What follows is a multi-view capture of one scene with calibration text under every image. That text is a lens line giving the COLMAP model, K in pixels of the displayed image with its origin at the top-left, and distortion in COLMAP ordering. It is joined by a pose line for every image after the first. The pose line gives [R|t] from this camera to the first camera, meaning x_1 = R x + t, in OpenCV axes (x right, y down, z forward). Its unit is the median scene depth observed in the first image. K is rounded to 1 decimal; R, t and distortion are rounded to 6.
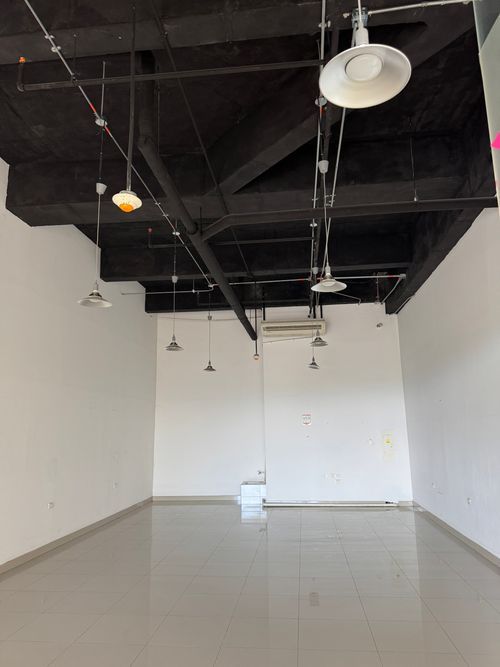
lens RADIAL K [[473.4, 0, 250.0], [0, 473.4, 333.5], [0, 0, 1]] dist [0.130793, -0.220950]
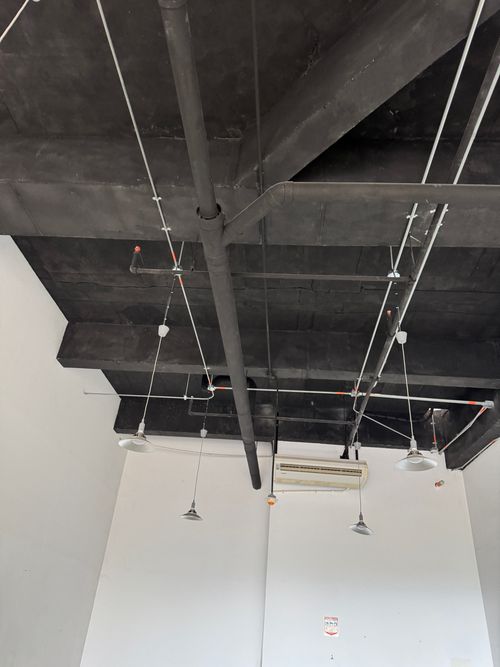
lens RADIAL K [[473.4, 0, 250.0], [0, 473.4, 333.5], [0, 0, 1]] dist [0.130793, -0.220950]
pose [[0.993610, 0.112860, -0.001241, -0.035073], [-0.106245, 0.931556, -0.347728, 0.063348], [-0.038089, 0.345638, 0.937595, 0.317622]]
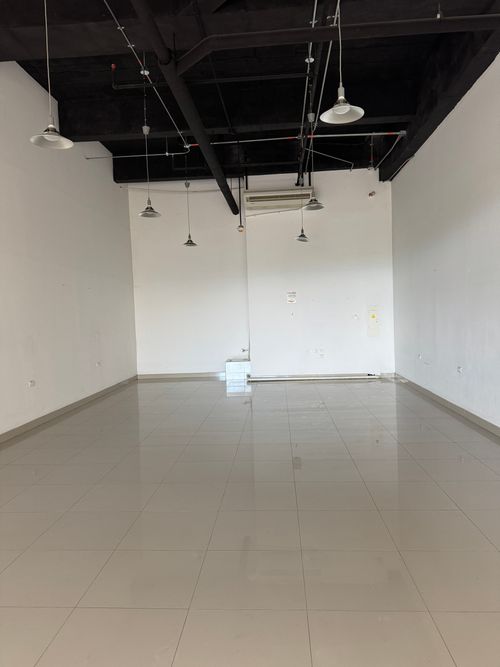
lens RADIAL K [[472.7, 0, 243.2], [0, 472.7, 331.6], [0, 0, 1]] dist [0.129318, -0.214182]
pose [[0.999303, -0.019282, 0.031979, -0.014134], [0.011369, 0.972815, 0.231303, 0.028853], [-0.035570, -0.230778, 0.972356, 0.055105]]
